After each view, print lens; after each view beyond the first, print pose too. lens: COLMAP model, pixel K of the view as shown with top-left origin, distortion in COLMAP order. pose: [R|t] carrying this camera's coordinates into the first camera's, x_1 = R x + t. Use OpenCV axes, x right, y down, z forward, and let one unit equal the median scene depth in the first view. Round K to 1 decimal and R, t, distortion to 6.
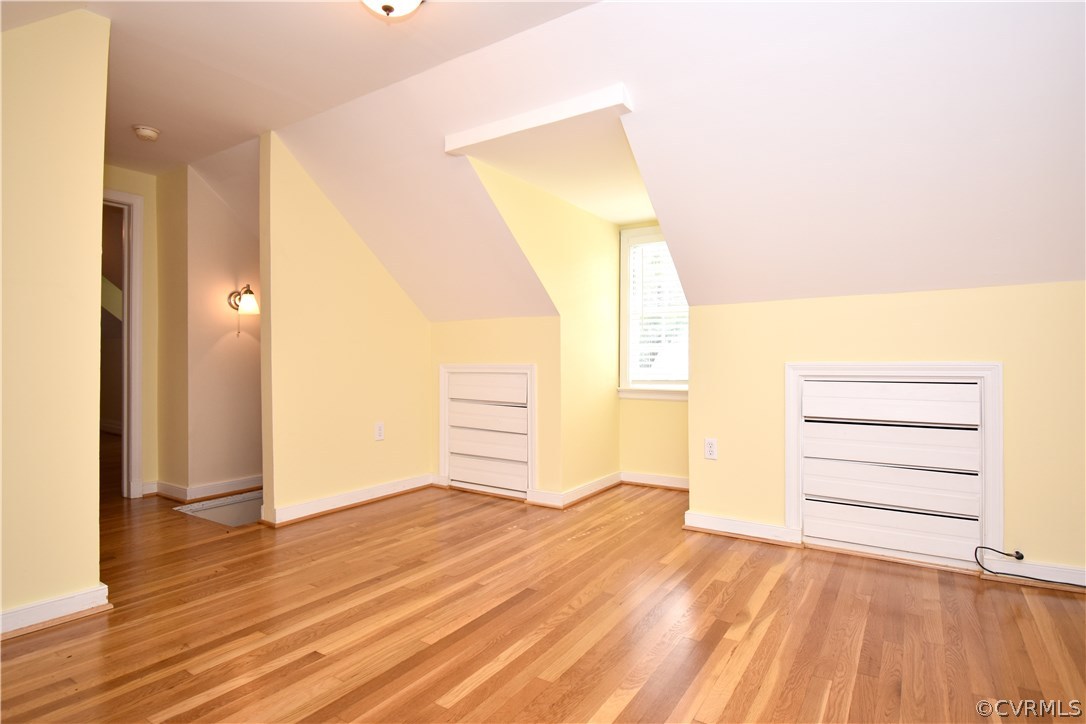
lens RADIAL K [[560.4, 0, 540.6], [0, 560.4, 355.0], [0, 0, 1]] dist [-0.001655, -0.002765]
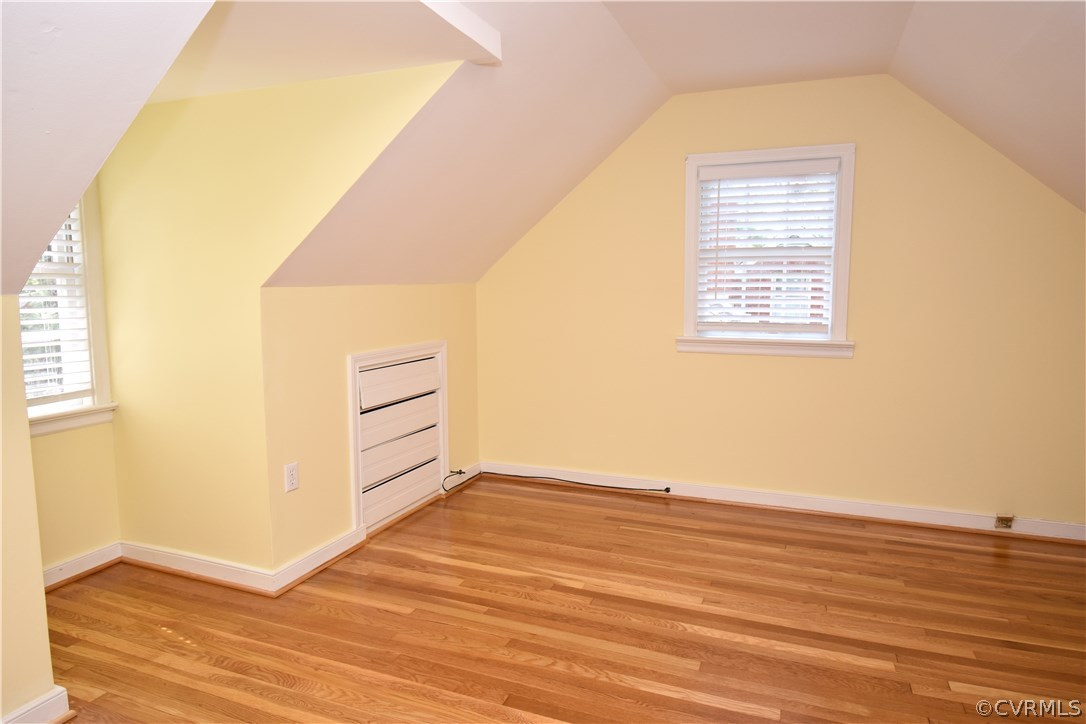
lens RADIAL K [[655.3, 0, 548.2], [0, 655.3, 364.6], [0, 0, 1]] dist [0.000406, 0.000222]
pose [[-0.207466, -0.121944, 0.970612, -0.662216], [-0.014739, 0.992477, 0.121540, -0.105247], [-0.978131, 0.010910, -0.207702, 0.909918]]
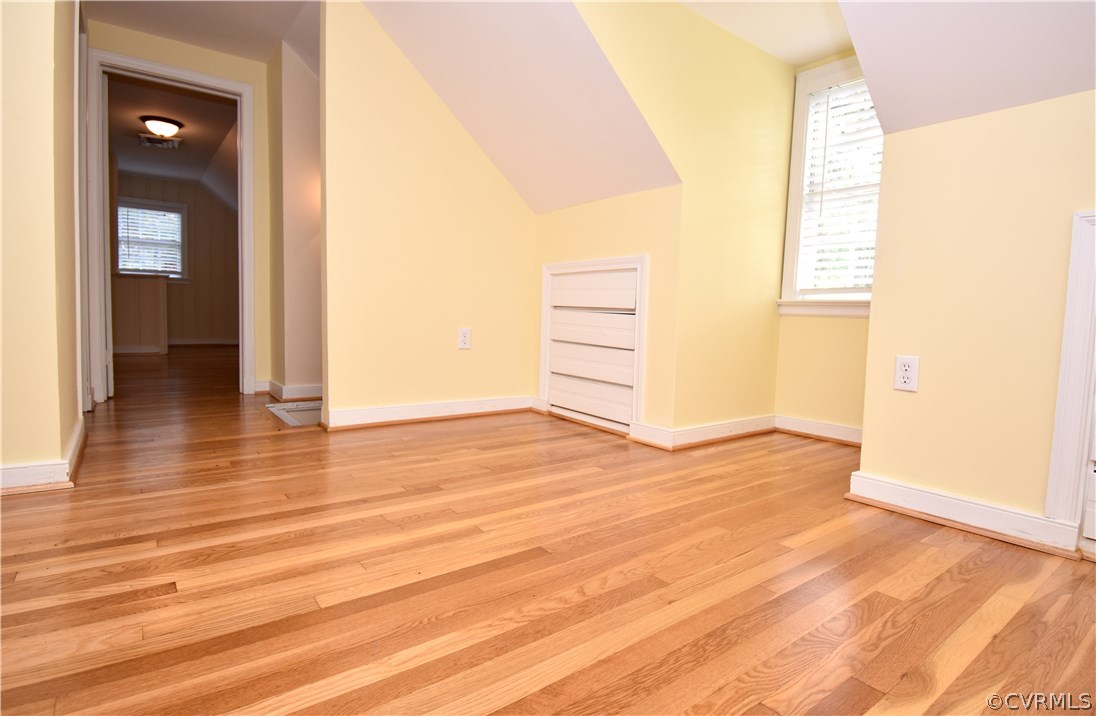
lens RADIAL K [[548.3, 0, 545.4], [0, 548.3, 357.2], [0, 0, 1]] dist [0.001633, -0.012768]
pose [[0.939519, 0.055963, -0.337893, 0.149886], [-0.027008, 0.995594, 0.089797, 0.115981], [0.341429, -0.075241, 0.936891, 0.349177]]
